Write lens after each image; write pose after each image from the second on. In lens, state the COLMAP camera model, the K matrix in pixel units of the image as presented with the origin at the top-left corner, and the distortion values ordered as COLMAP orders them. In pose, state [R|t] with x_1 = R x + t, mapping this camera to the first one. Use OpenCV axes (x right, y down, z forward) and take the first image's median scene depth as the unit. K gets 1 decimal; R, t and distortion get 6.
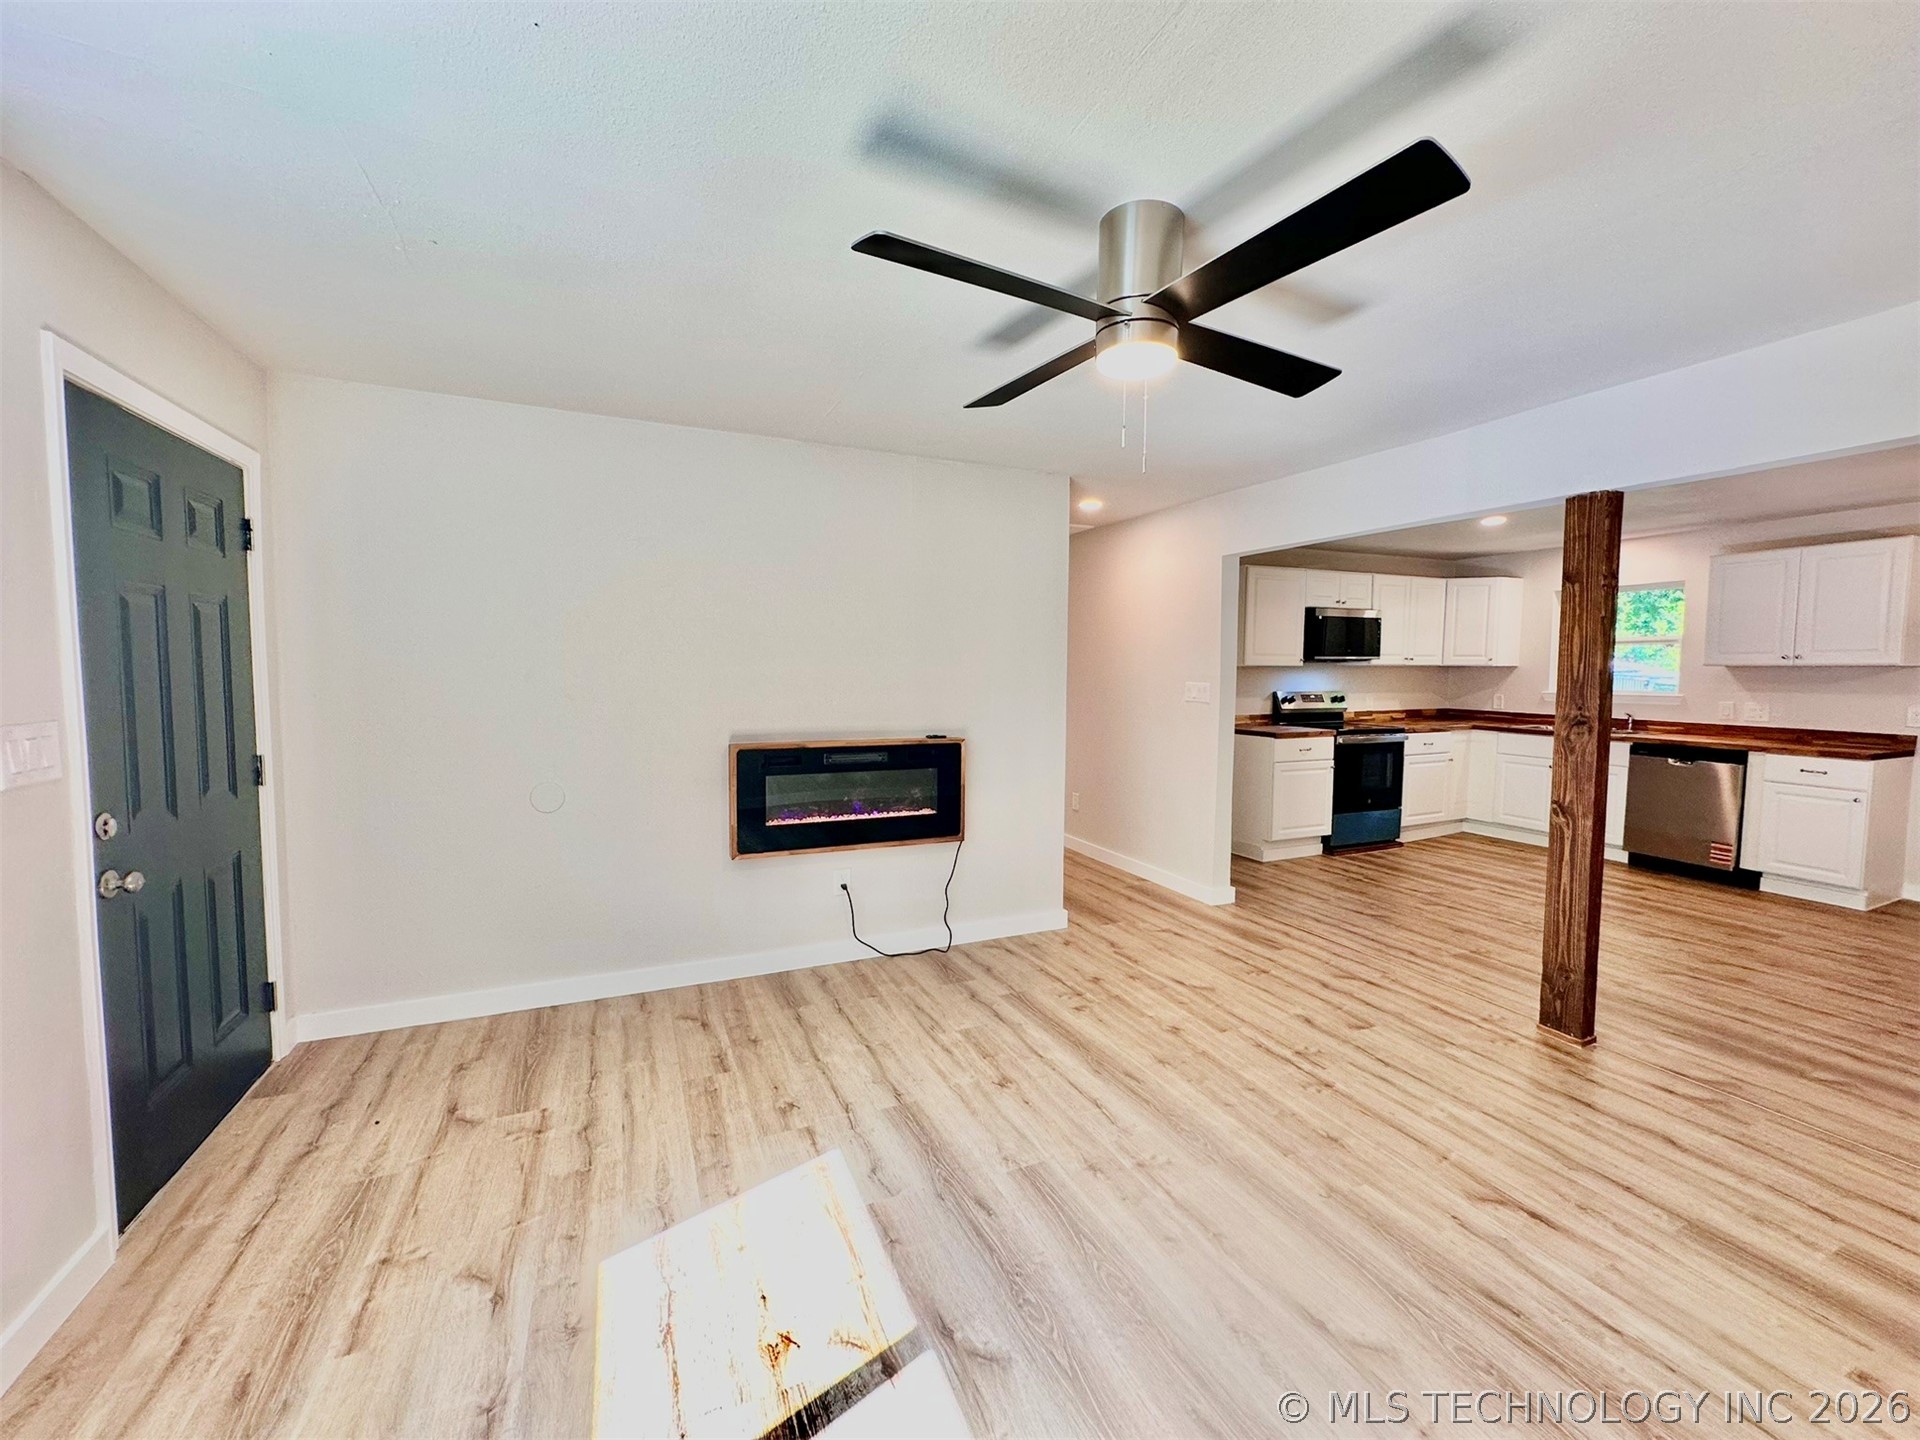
lens RADIAL K [[765.3, 0, 958.1], [0, 765.3, 715.3], [0, 0, 1]] dist [-0.001327, 0.000013]
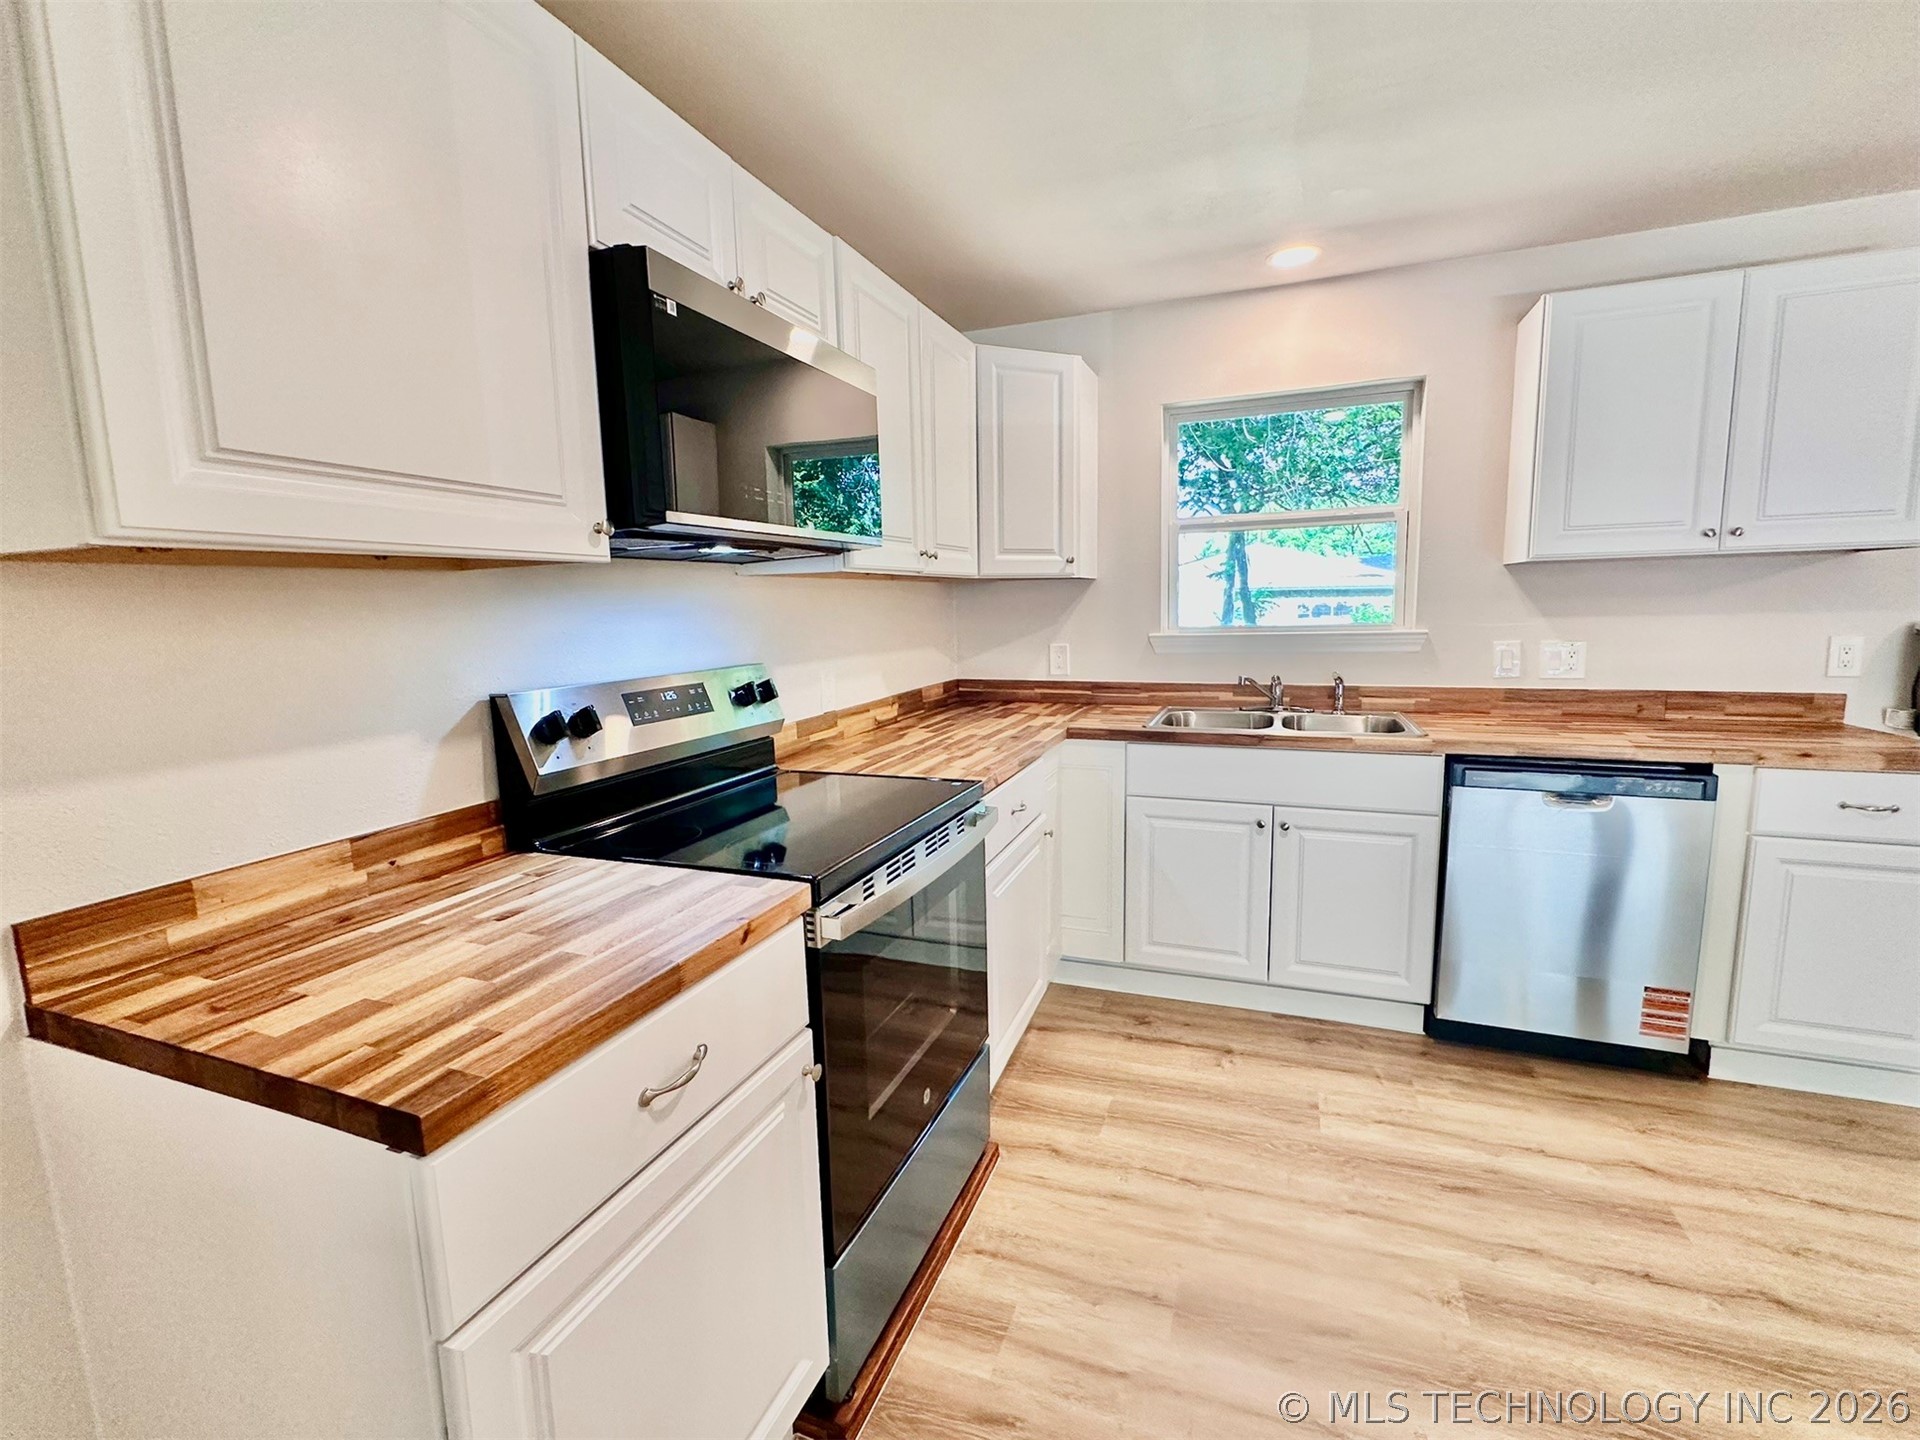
lens RADIAL K [[839.1, 0, 959.8], [0, 839.1, 716.9], [0, 0, 1]] dist [-0.001766, 0.000380]
pose [[0.709674, -0.115604, 0.694981, 0.538646], [0.072664, 0.993196, 0.091009, -0.057505], [-0.700773, -0.014086, 0.713246, 1.172102]]
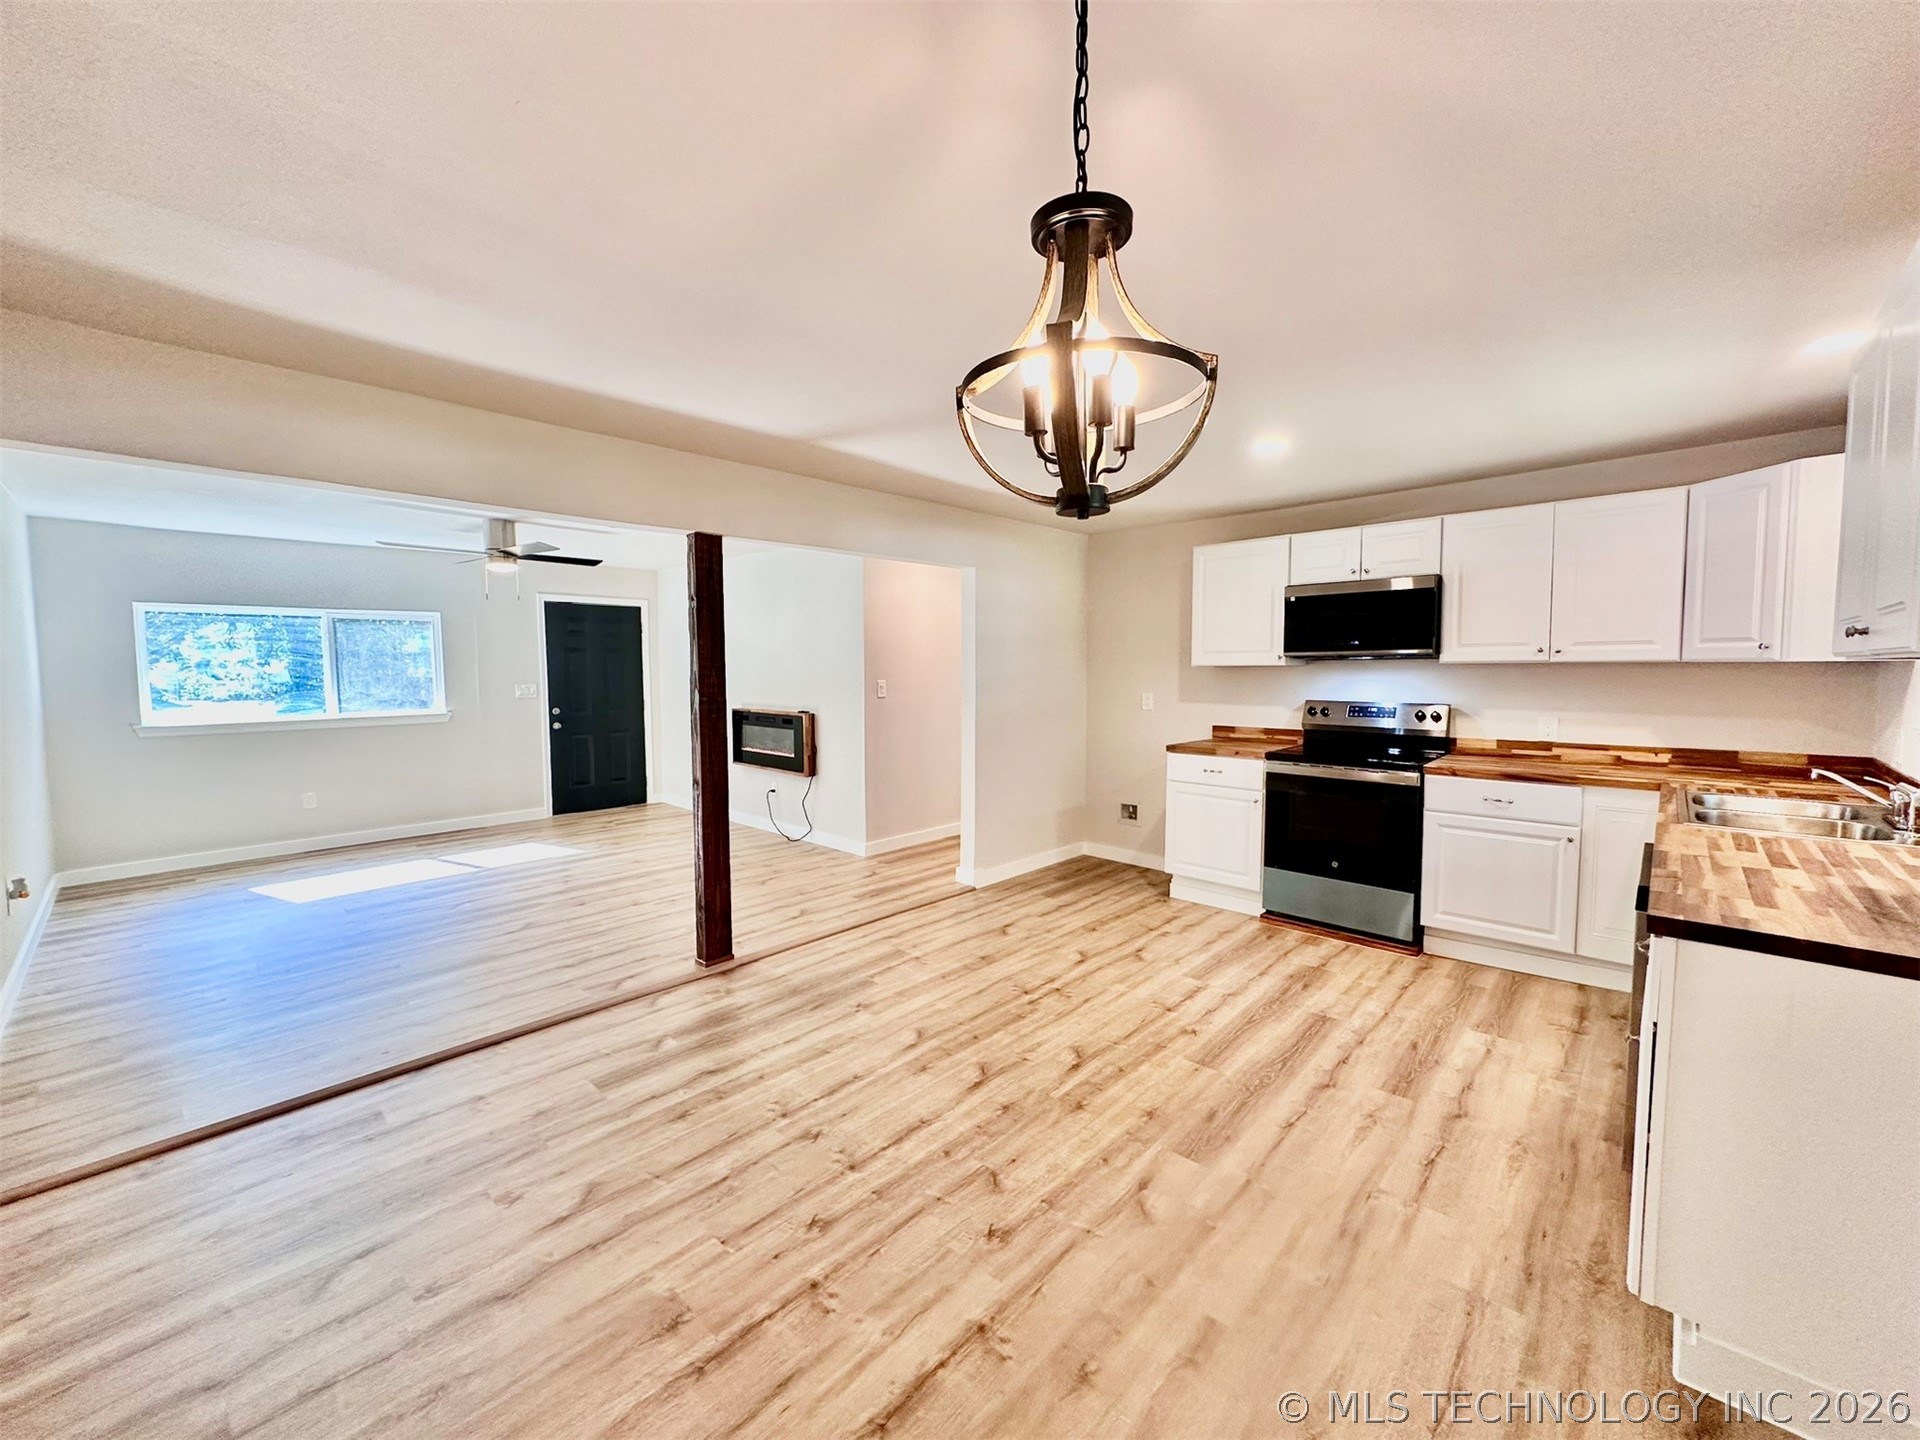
lens RADIAL K [[765.3, 0, 958.1], [0, 765.3, 715.3], [0, 0, 1]] dist [-0.001327, 0.000013]
pose [[0.384736, 0.052918, -0.921509, 1.519062], [-0.053122, 0.997970, 0.035130, -0.037974], [0.921497, 0.035437, 0.386766, 0.627877]]
